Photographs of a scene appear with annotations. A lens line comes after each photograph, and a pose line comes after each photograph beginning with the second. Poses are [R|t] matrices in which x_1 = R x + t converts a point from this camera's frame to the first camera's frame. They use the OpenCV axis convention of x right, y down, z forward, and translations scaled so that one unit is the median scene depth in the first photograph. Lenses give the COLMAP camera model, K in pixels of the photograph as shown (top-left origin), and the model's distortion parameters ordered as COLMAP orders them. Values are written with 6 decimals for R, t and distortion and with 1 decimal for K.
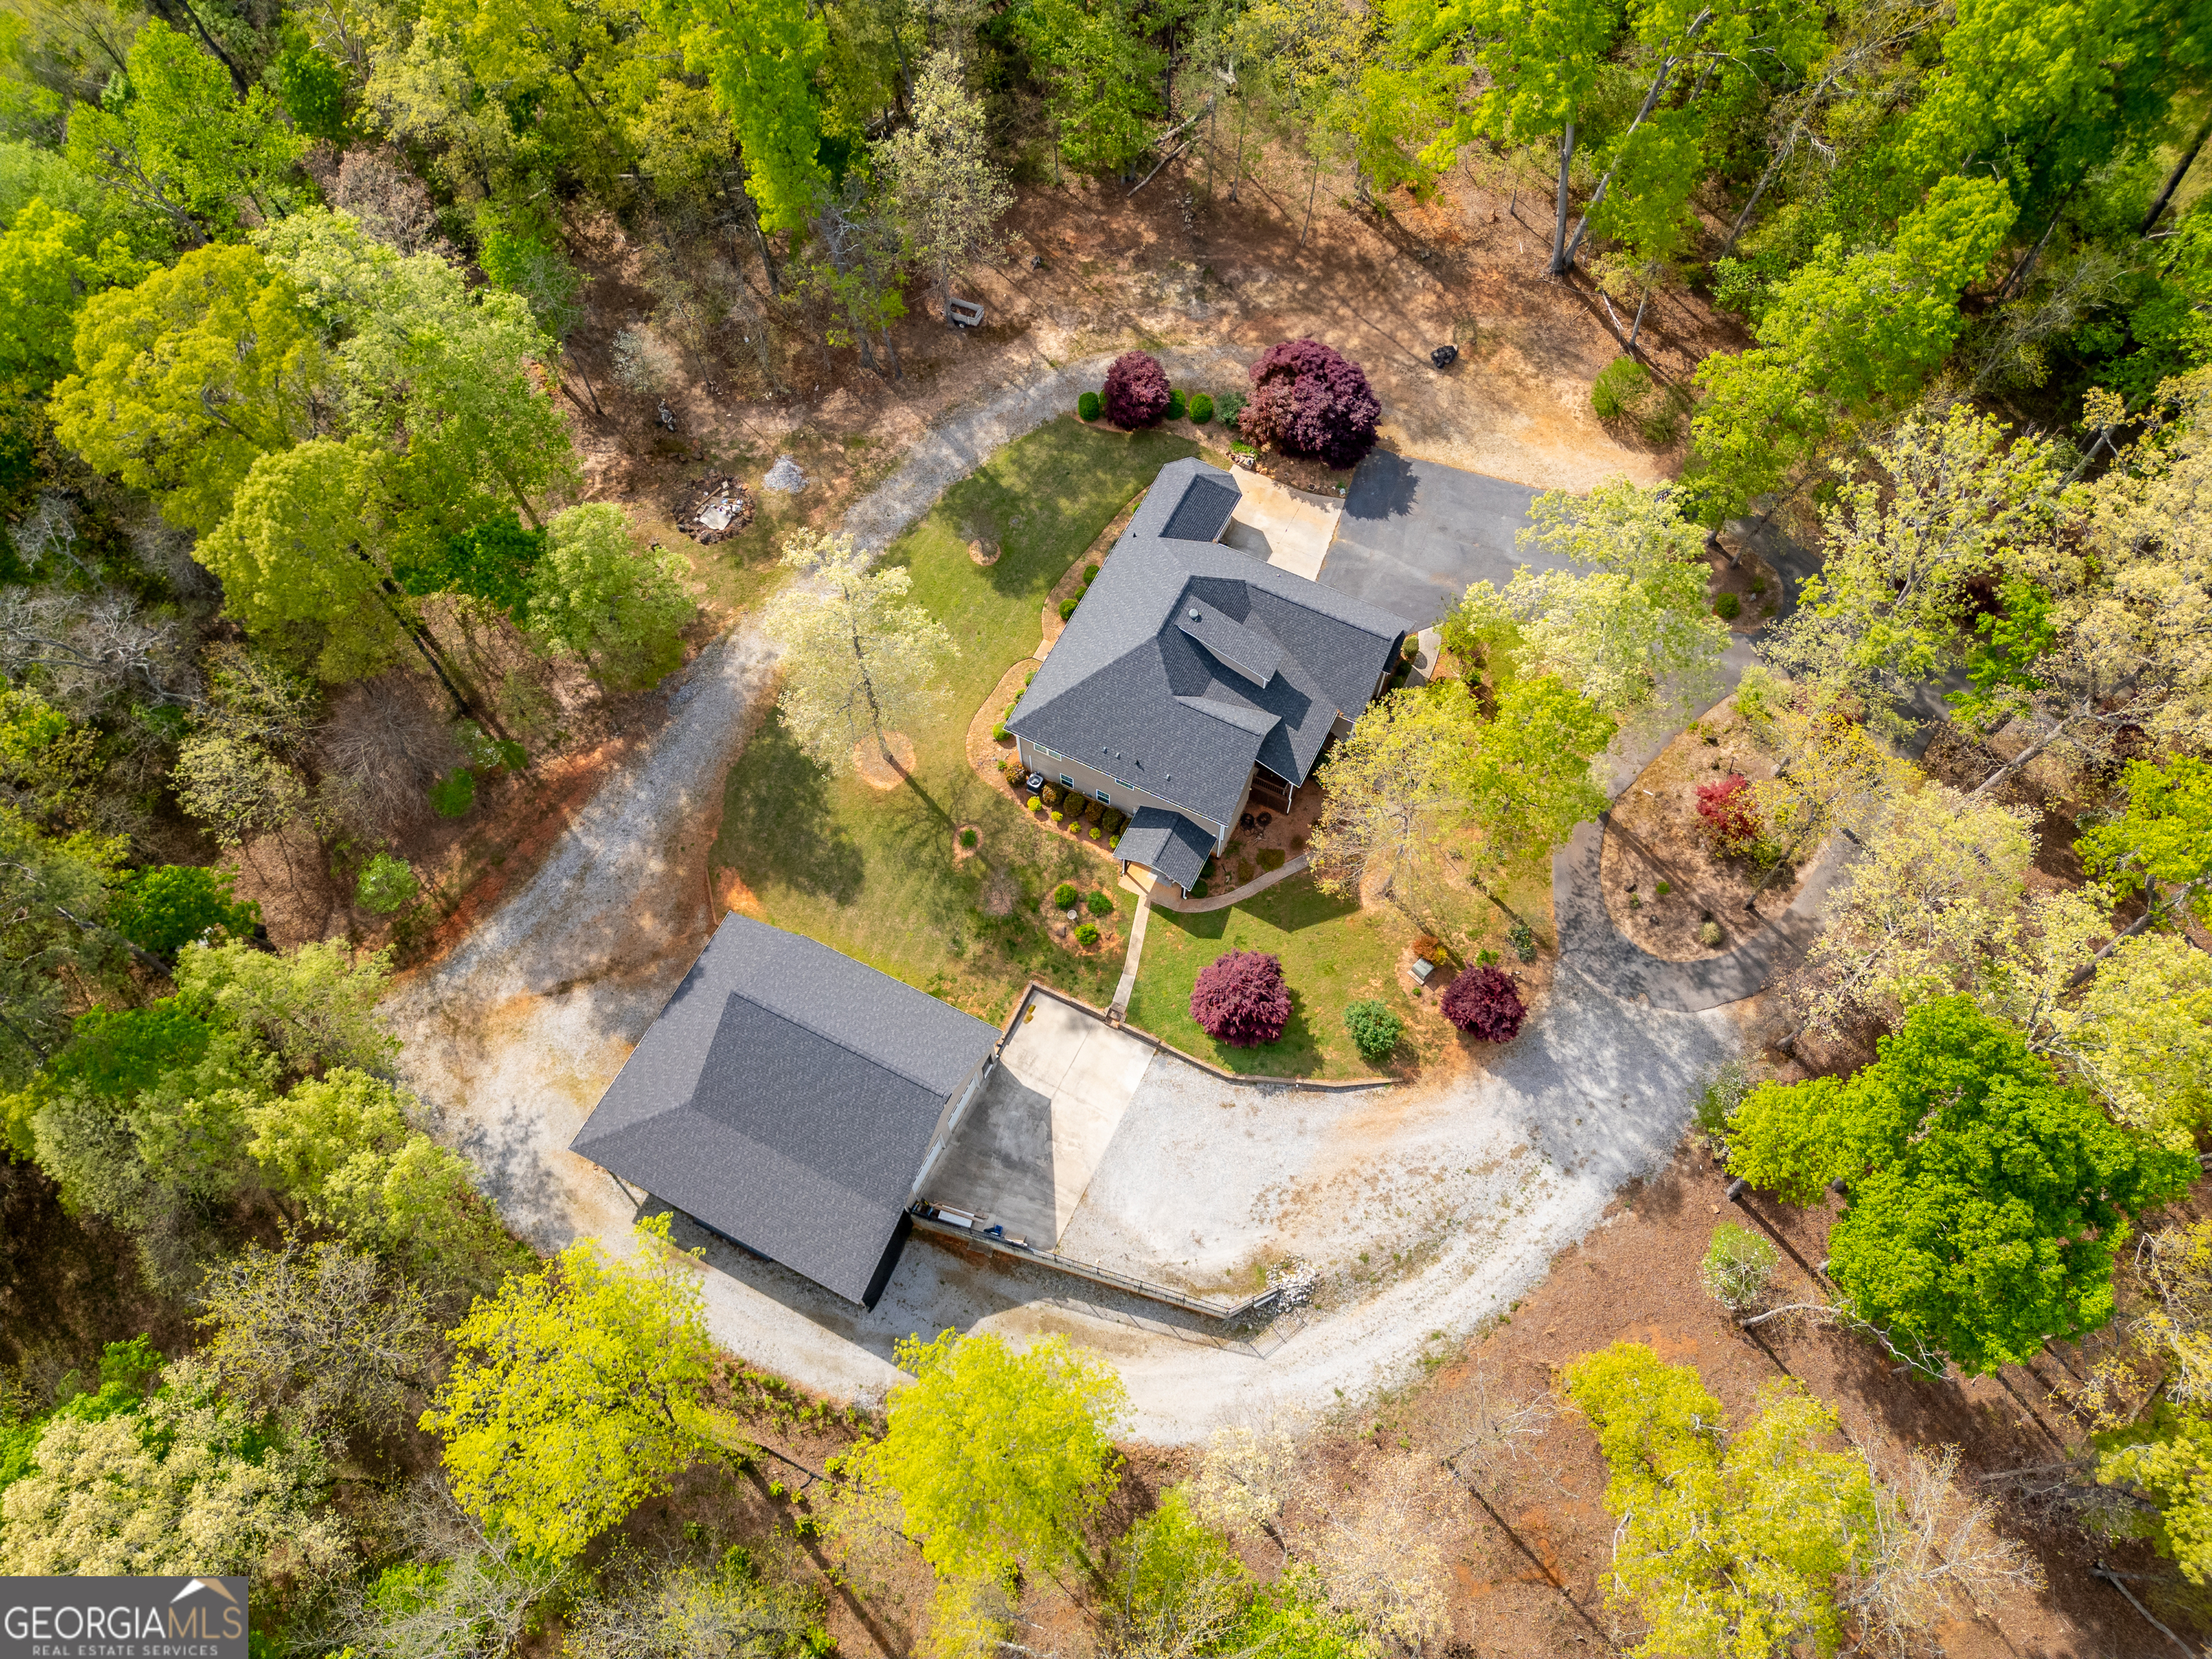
lens RADIAL K [[1558.0, 0, 1122.4], [0, 1558.0, 808.6], [0, 0, 1]] dist [0.040617, -0.017075]
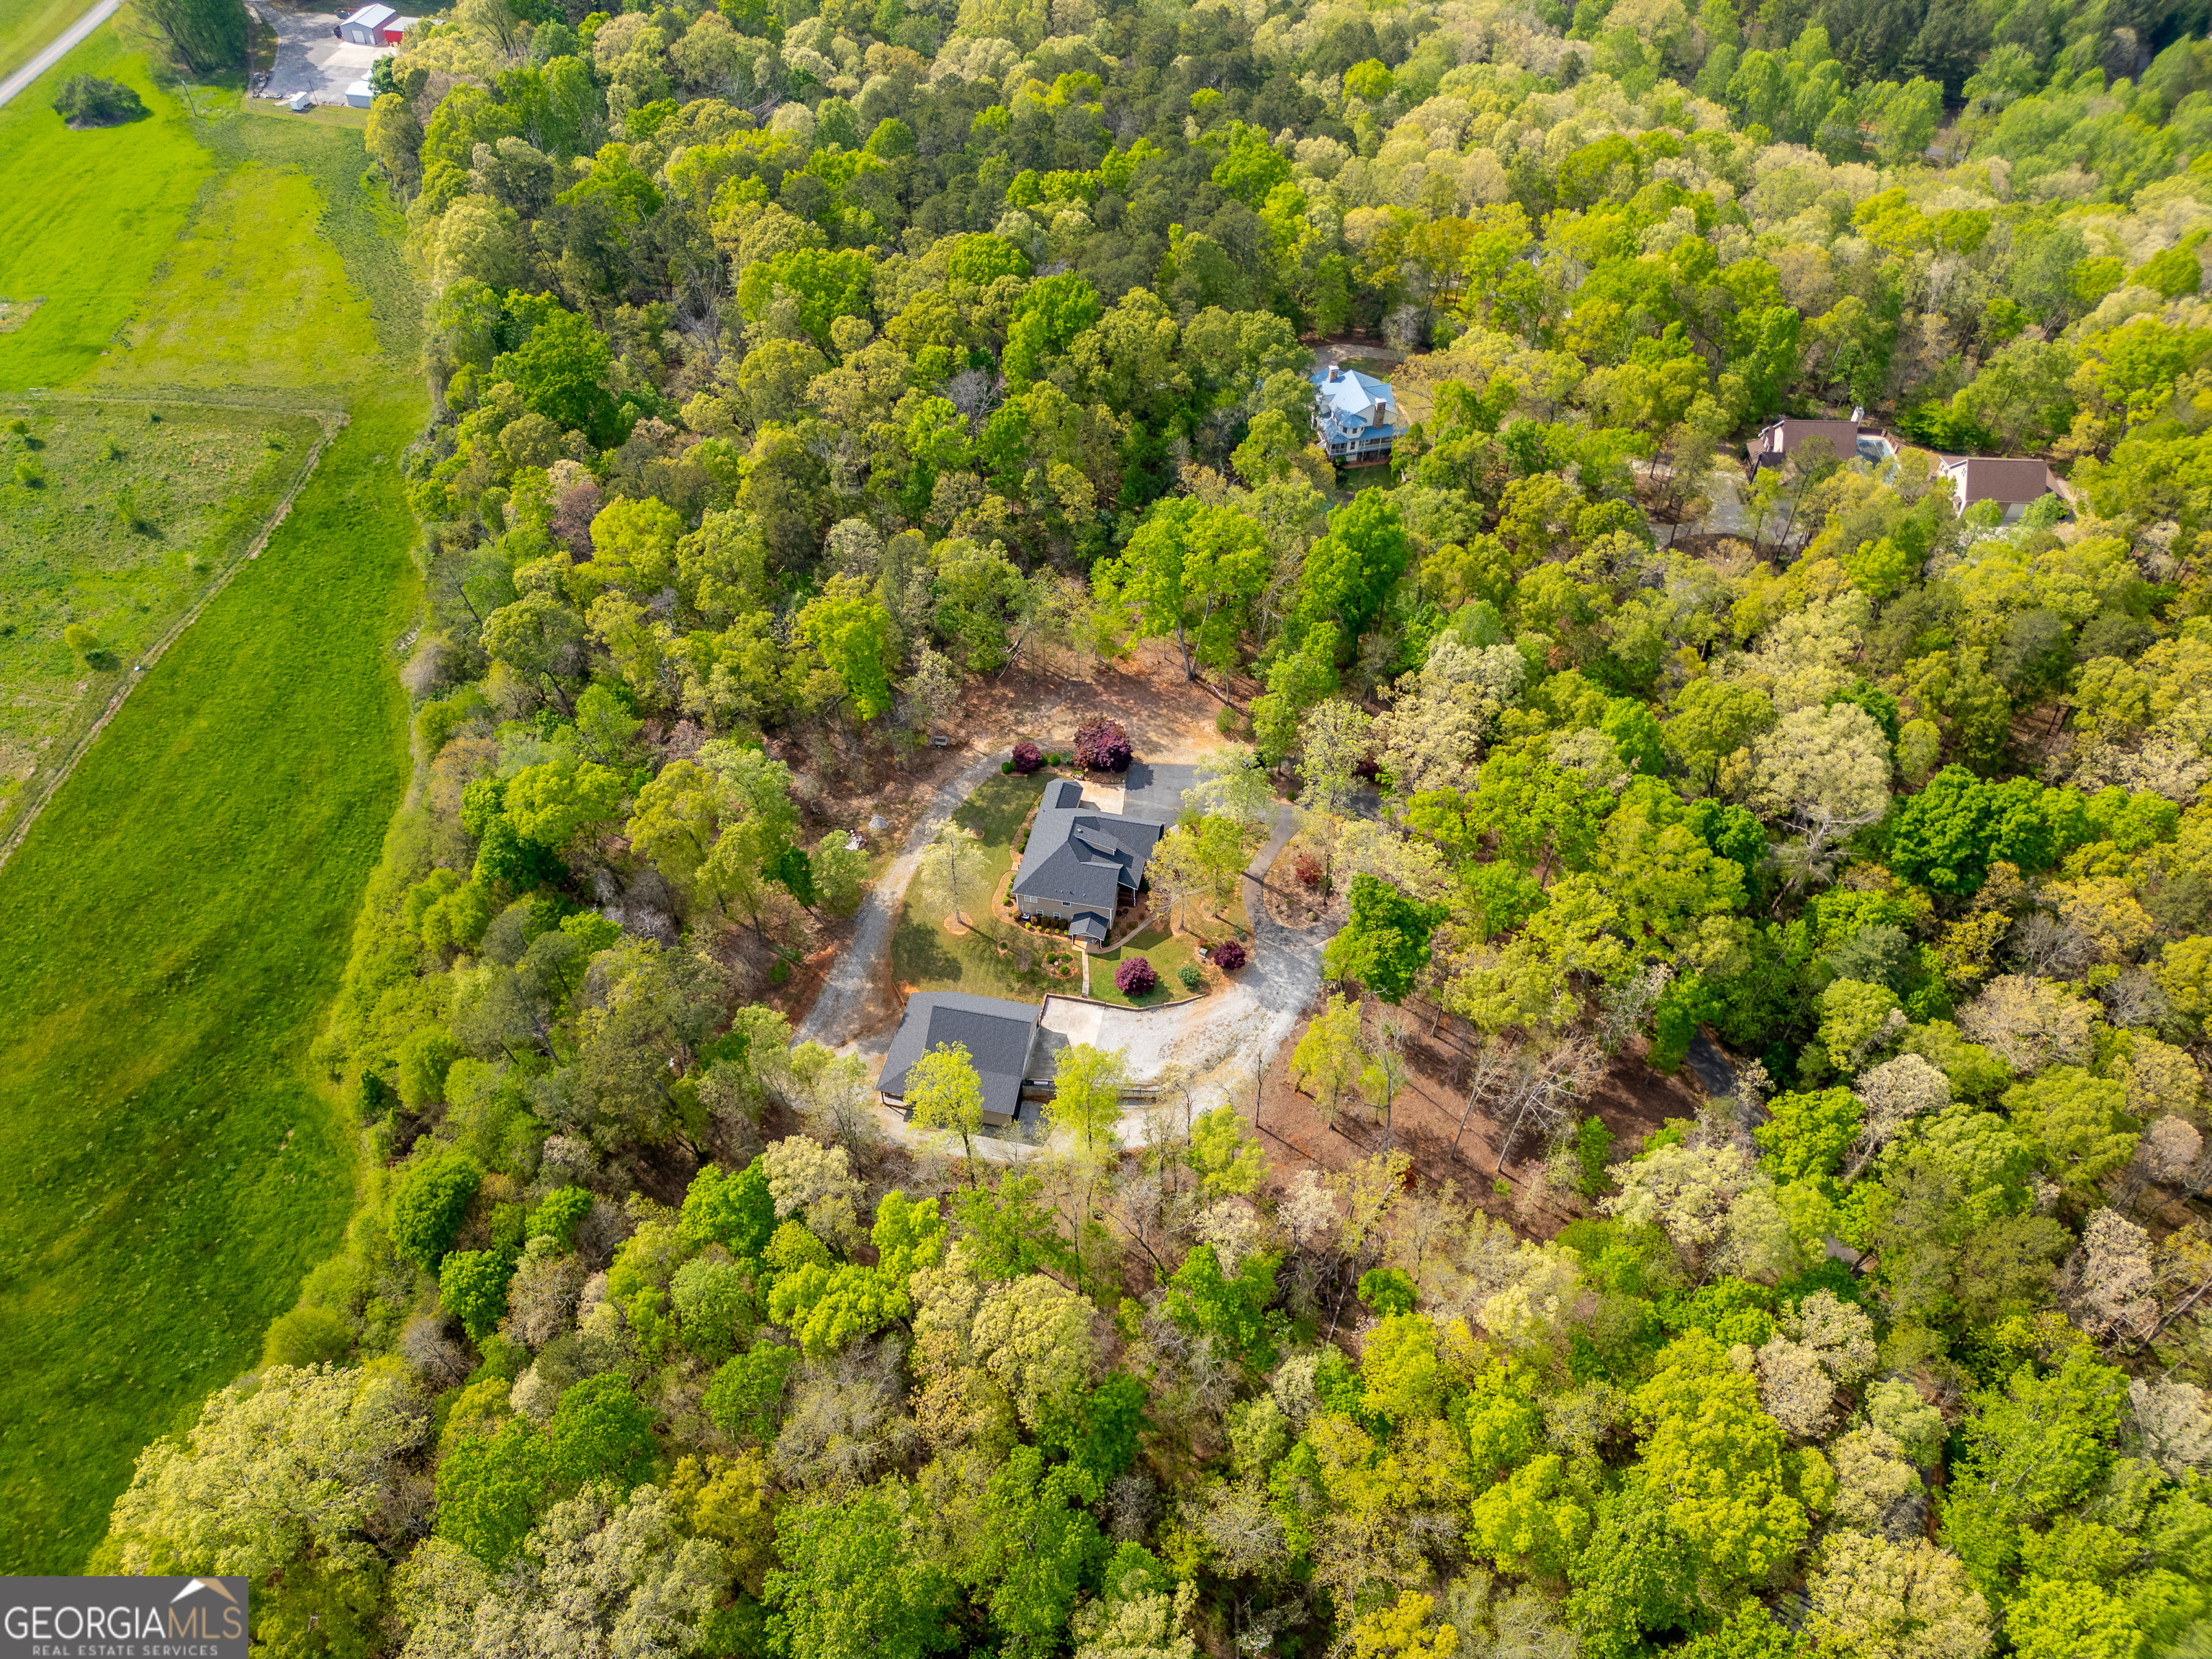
lens RADIAL K [[1558.0, 0, 1112.5], [0, 1558.0, 820.1], [0, 0, 1]] dist [0.040617, -0.017075]
pose [[0.967351, -0.184046, 0.174241, -0.311806], [0.223962, 0.942575, -0.247778, 0.454760], [-0.118633, 0.278711, 0.953020, -1.279768]]
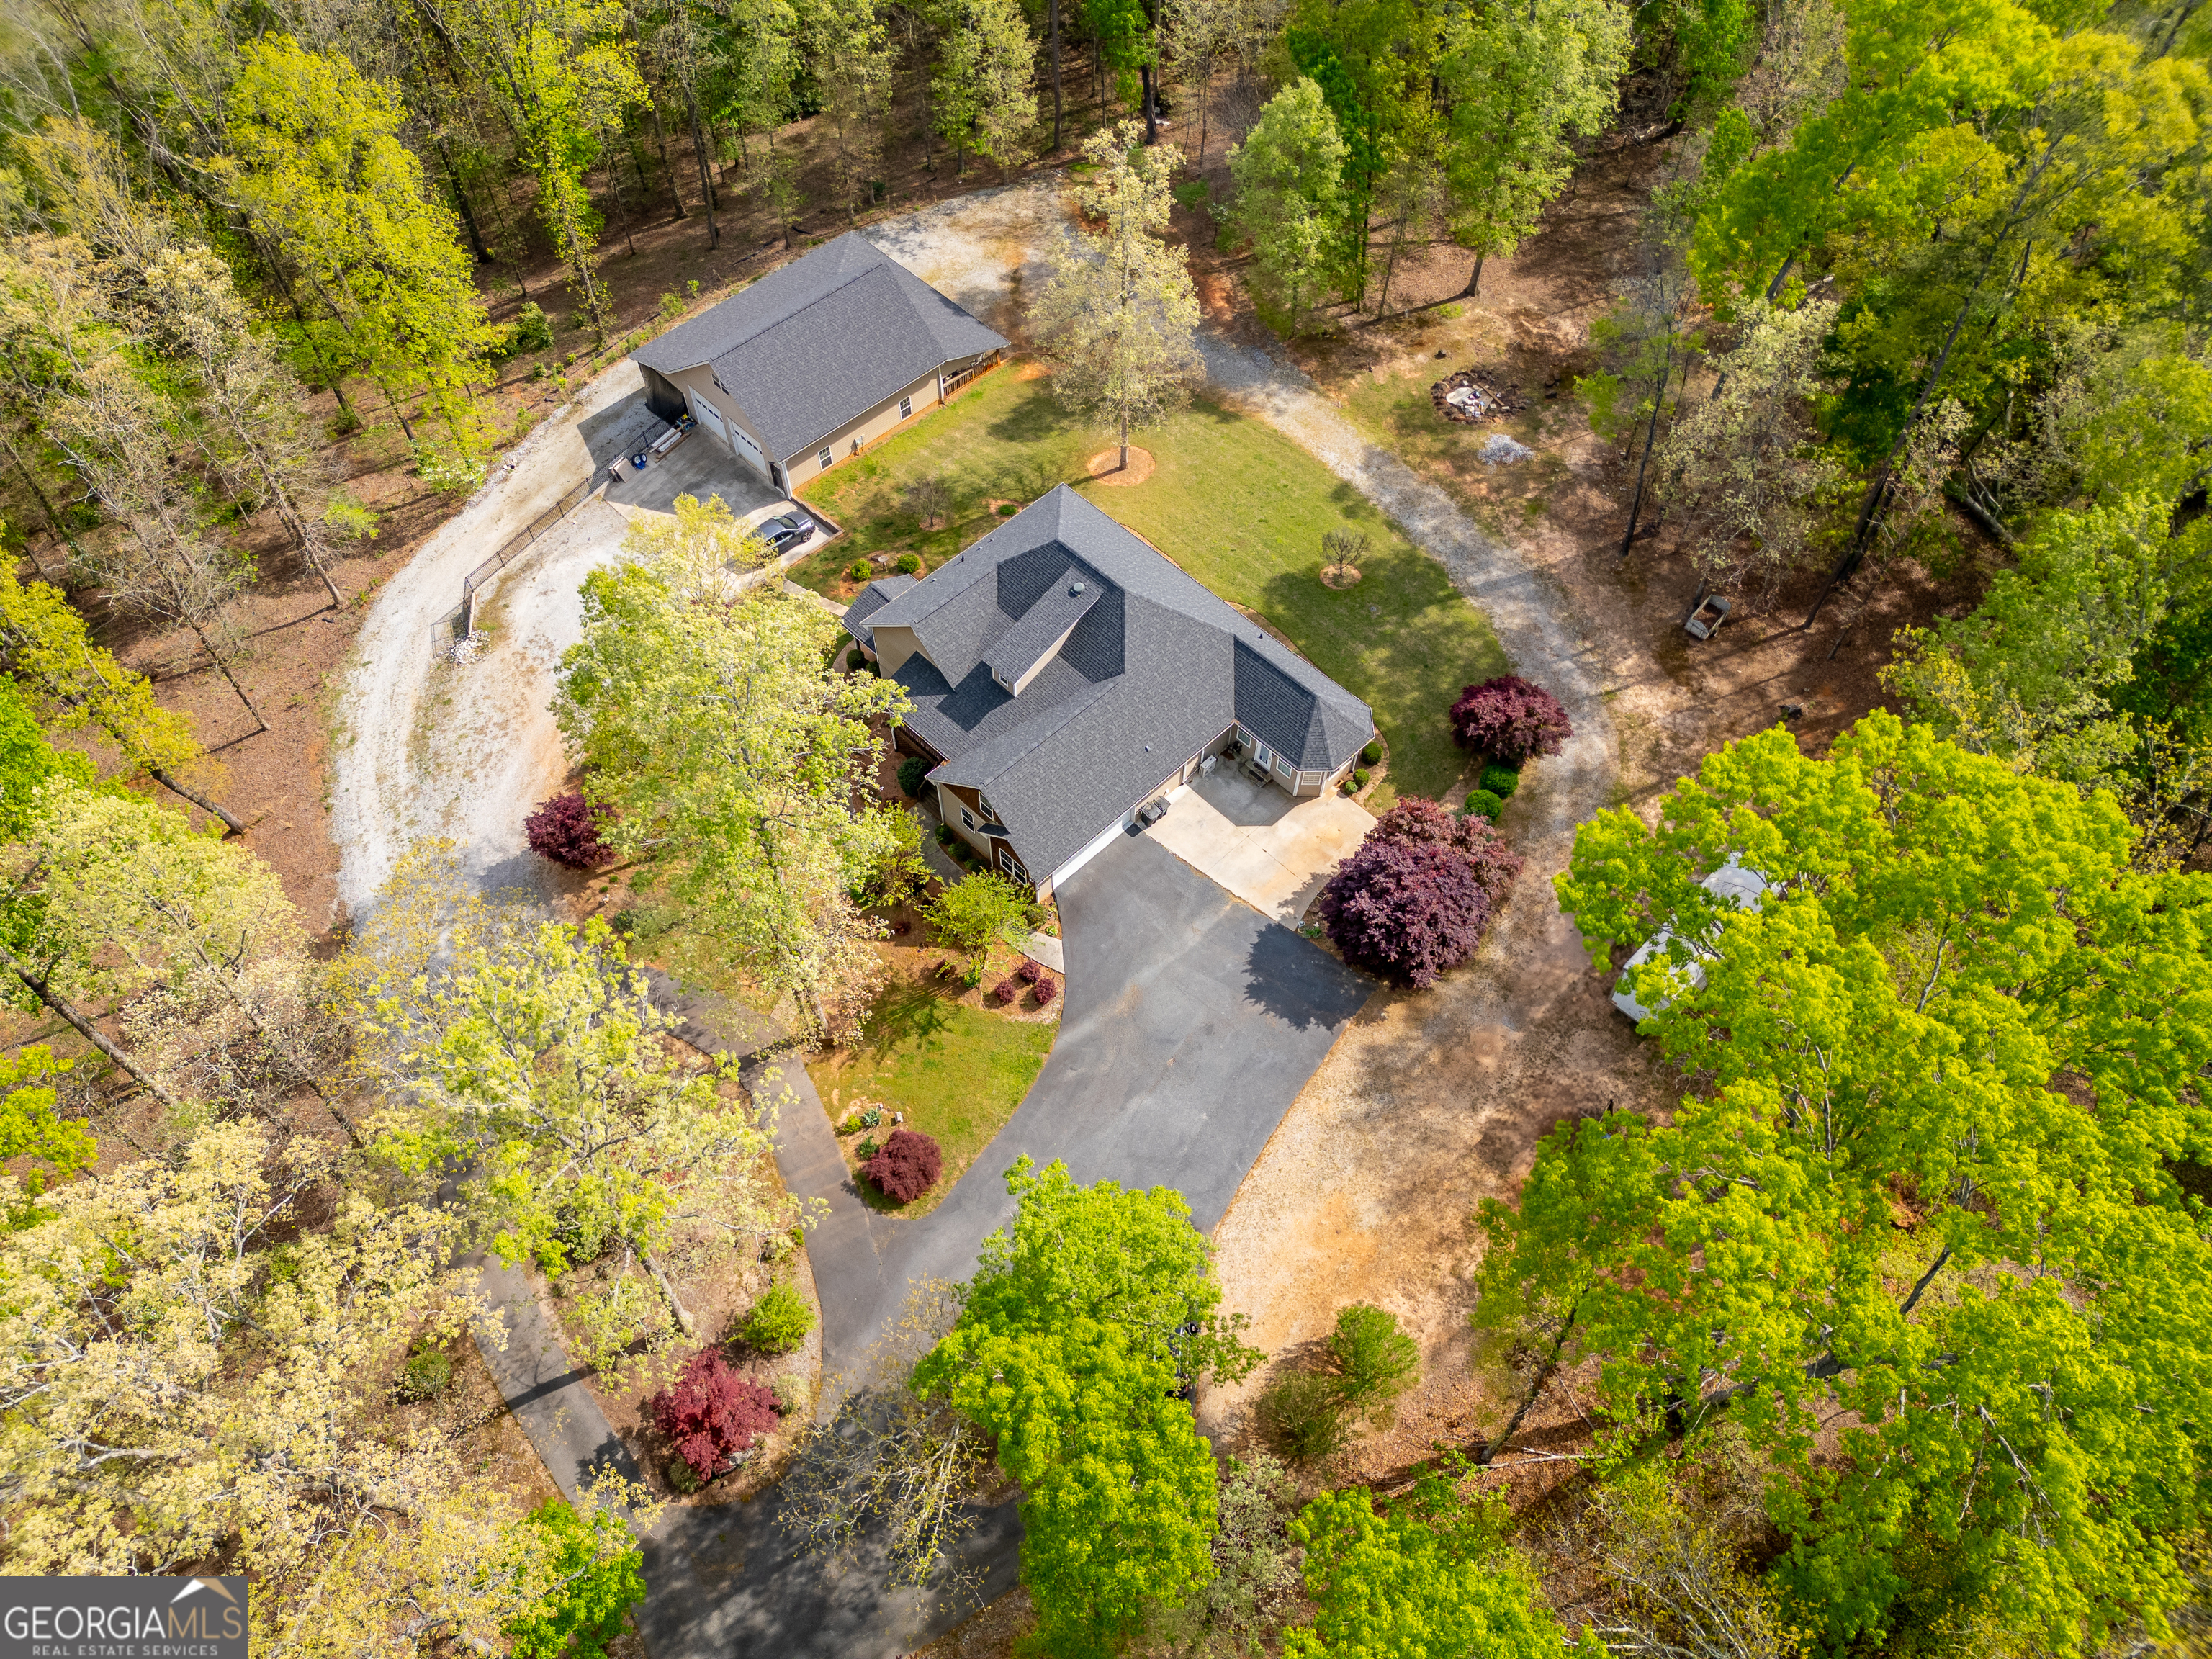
lens RADIAL K [[1558.0, 0, 1085.6], [0, 1558.0, 826.0], [0, 0, 1]] dist [0.040617, -0.017075]
pose [[-0.322228, 0.788775, -0.523453, 0.553405], [-0.845598, 0.008769, 0.533748, -0.542764], [0.425597, 0.614620, 0.664161, 0.492957]]
